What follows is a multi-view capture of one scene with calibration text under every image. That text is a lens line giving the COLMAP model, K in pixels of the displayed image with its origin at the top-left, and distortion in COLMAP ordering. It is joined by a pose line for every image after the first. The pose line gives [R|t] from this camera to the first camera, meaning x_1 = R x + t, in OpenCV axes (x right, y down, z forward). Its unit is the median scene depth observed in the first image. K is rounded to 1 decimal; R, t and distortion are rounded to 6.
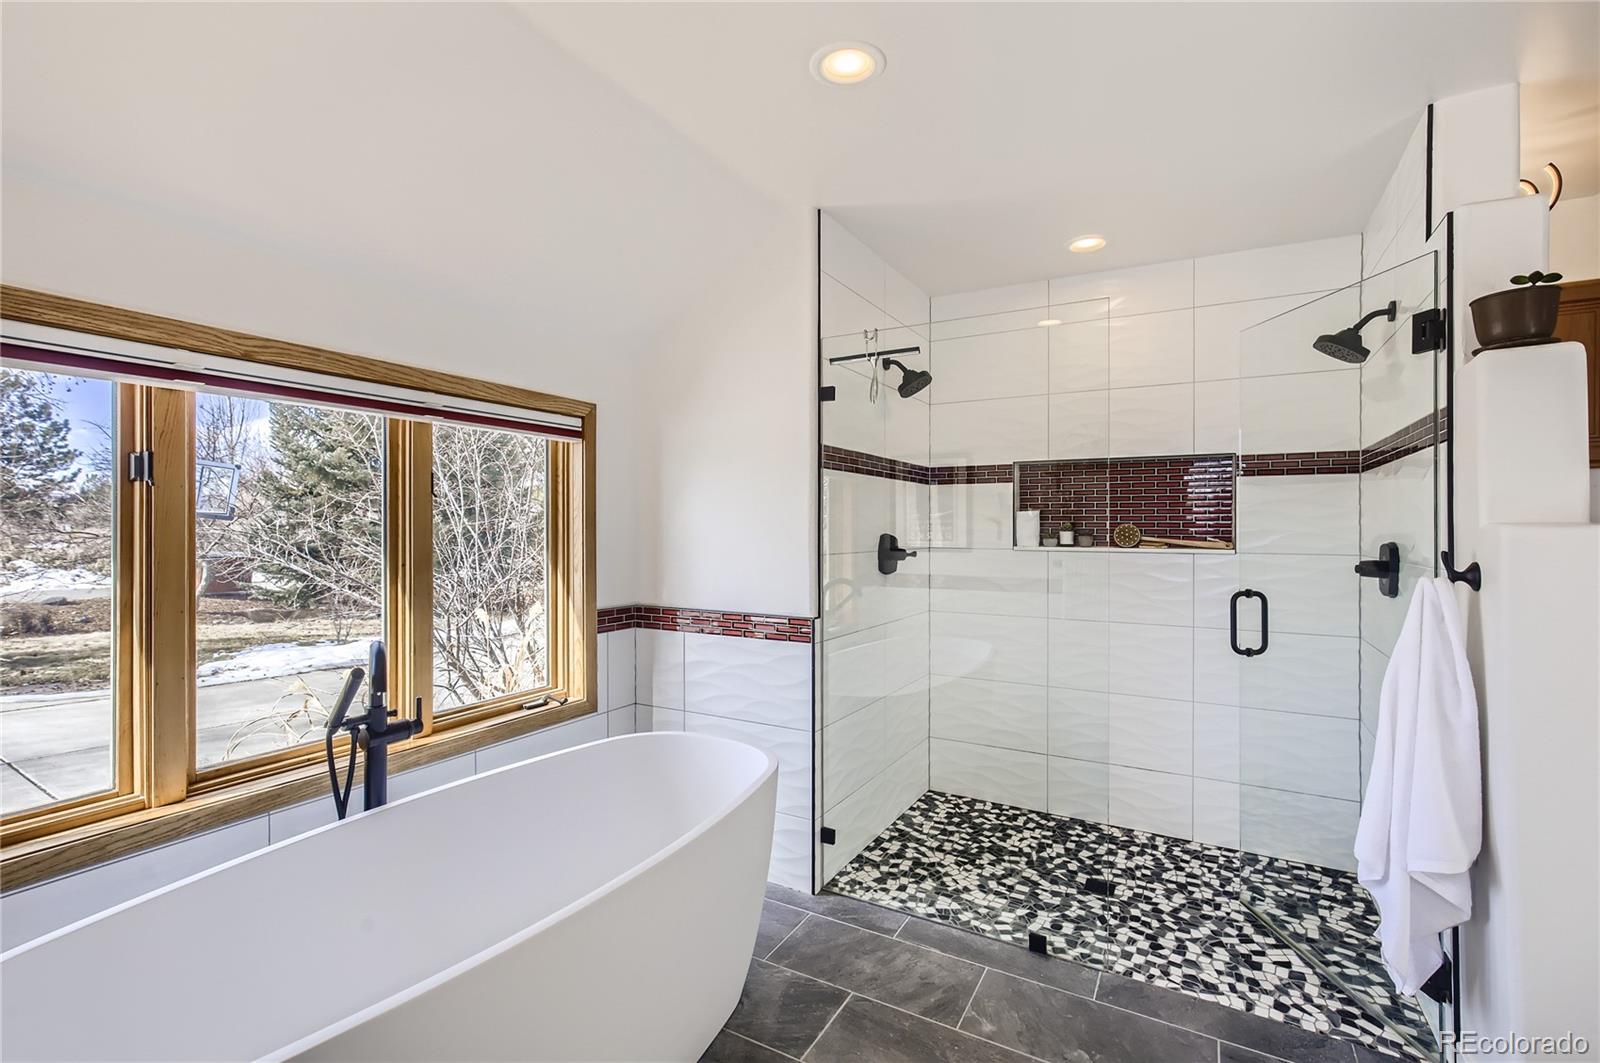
lens RADIAL K [[723.8, 0, 795.6], [0, 723.8, 535.5], [0, 0, 1]] dist [-0.007166, 0.005164]
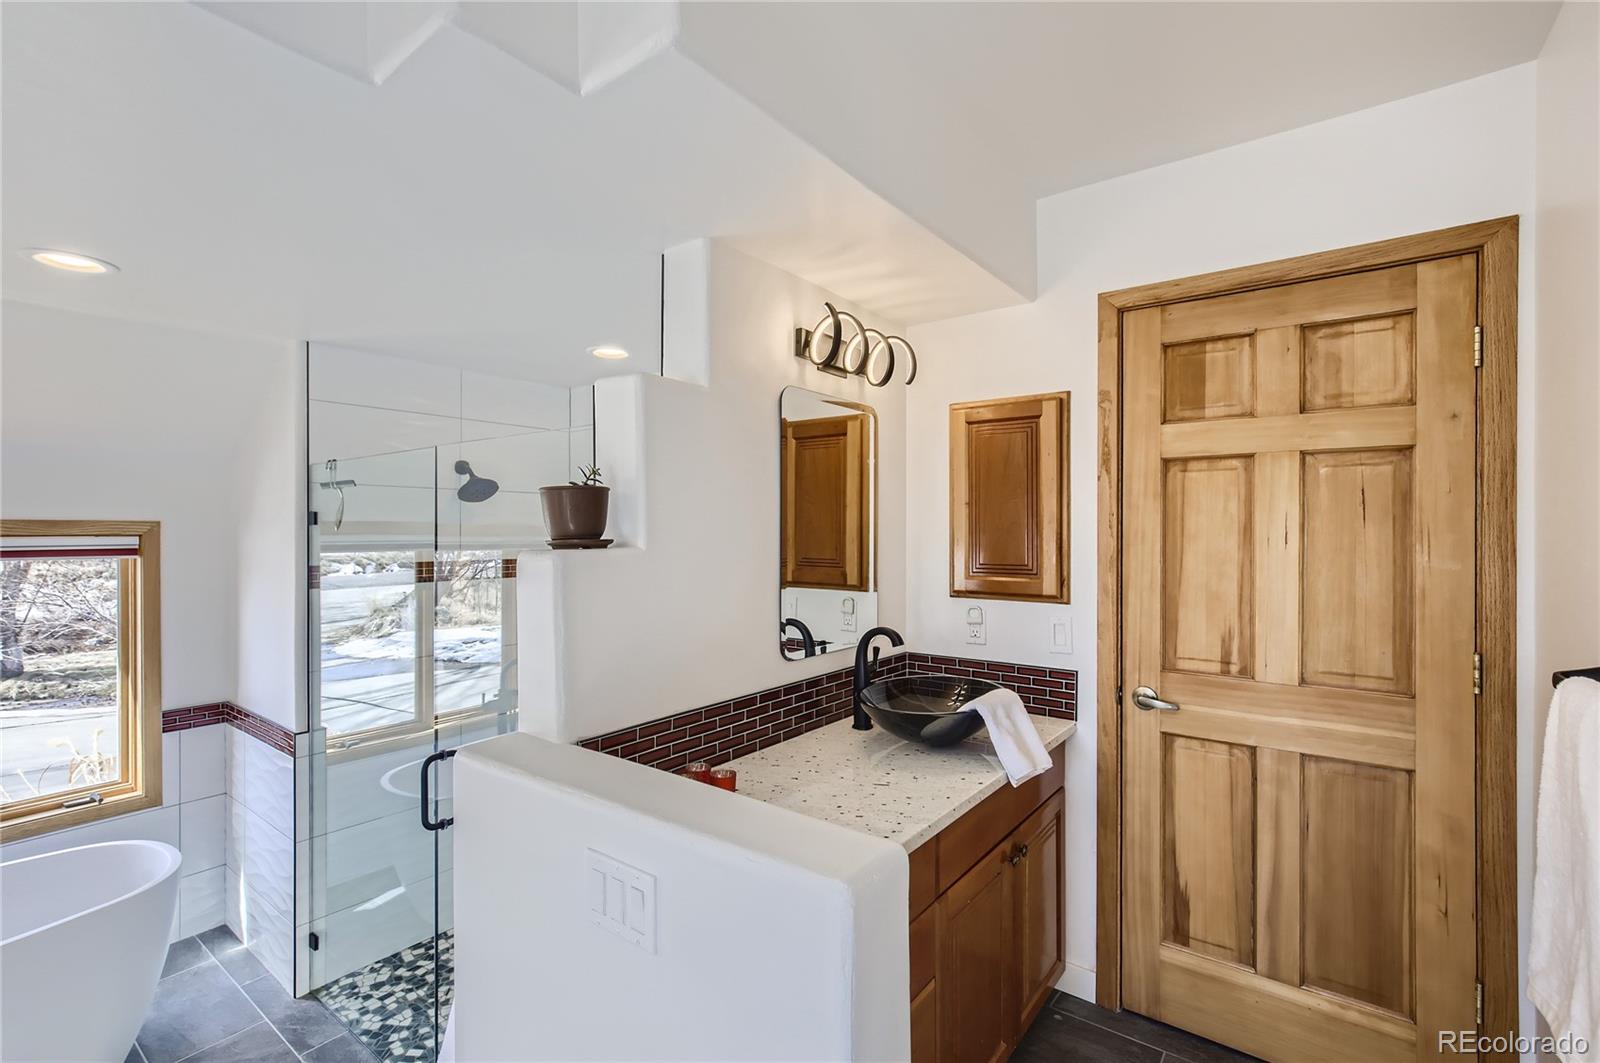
lens RADIAL K [[723.8, 0, 795.9], [0, 723.8, 532.7], [0, 0, 1]] dist [-0.007166, 0.005164]
pose [[0.991101, -0.006040, -0.132976, 0.826967], [0.005685, 0.999979, -0.003051, -0.158447], [0.132992, 0.002268, 0.991115, 0.054301]]
